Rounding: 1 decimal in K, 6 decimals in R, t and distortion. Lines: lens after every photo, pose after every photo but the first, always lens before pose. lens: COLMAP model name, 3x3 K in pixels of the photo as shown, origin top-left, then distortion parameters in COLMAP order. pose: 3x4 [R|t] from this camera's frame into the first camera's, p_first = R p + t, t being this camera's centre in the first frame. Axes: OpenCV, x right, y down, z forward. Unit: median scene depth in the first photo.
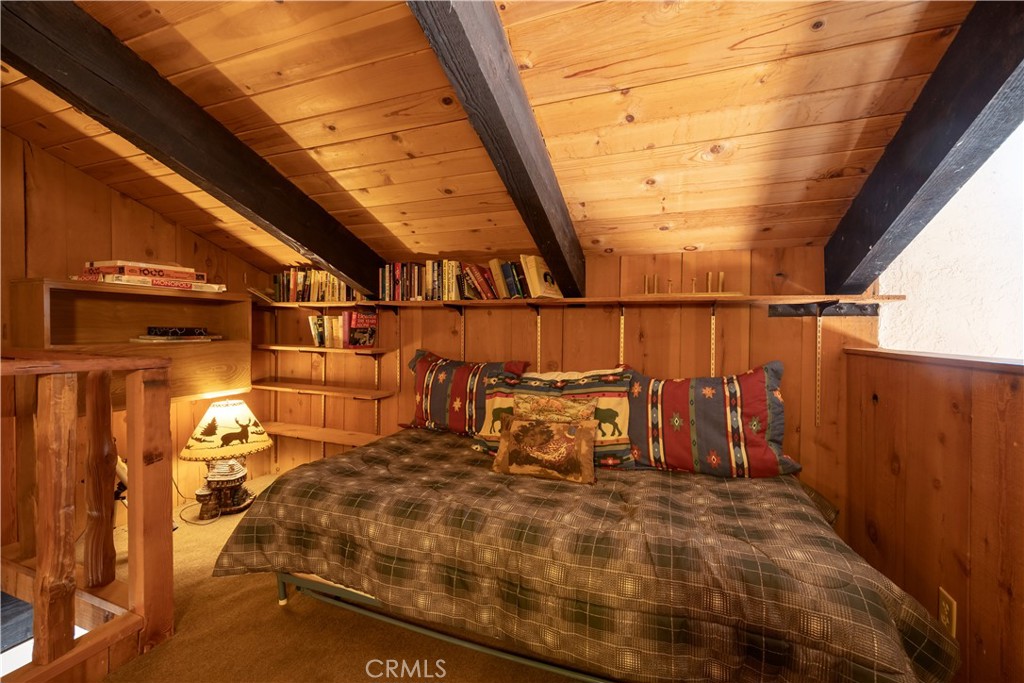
lens RADIAL K [[402.9, 0, 484.6], [0, 402.9, 332.5], [0, 0, 1]] dist [0.004031, -0.001208]
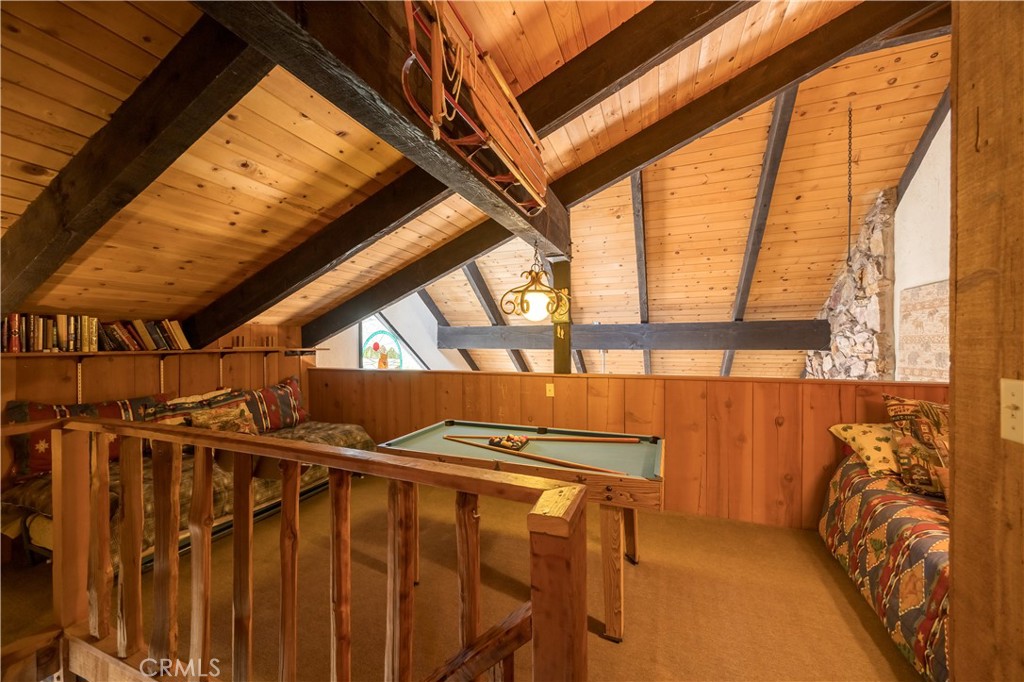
lens RADIAL K [[367.0, 0, 506.0], [0, 367.0, 343.6], [0, 0, 1]] dist [-0.007100, -0.000026]
pose [[0.004470, -0.006682, 0.999968, -1.221056], [0.017947, 0.999817, 0.006601, -0.094235], [-0.999829, 0.017916, 0.004590, -0.218729]]
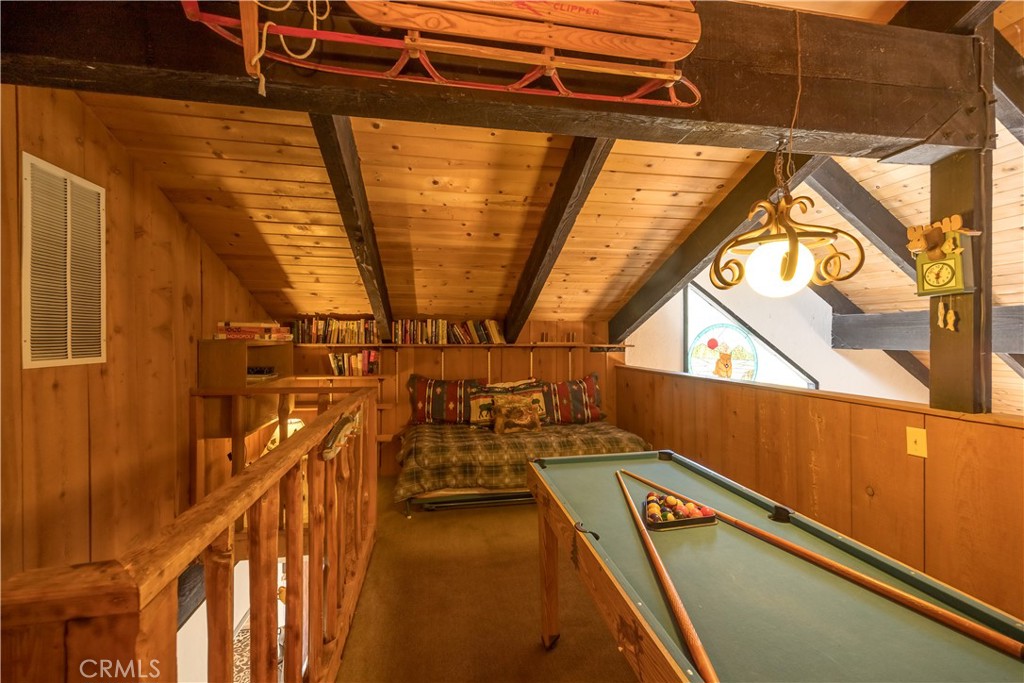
lens RADIAL K [[402.9, 0, 508.0], [0, 402.9, 338.9], [0, 0, 1]] dist [0.004031, -0.001208]
pose [[0.841934, -0.002368, 0.539576, -0.818348], [0.009836, 0.999892, -0.010960, -0.085863], [-0.539491, 0.014535, 0.841866, -0.588298]]
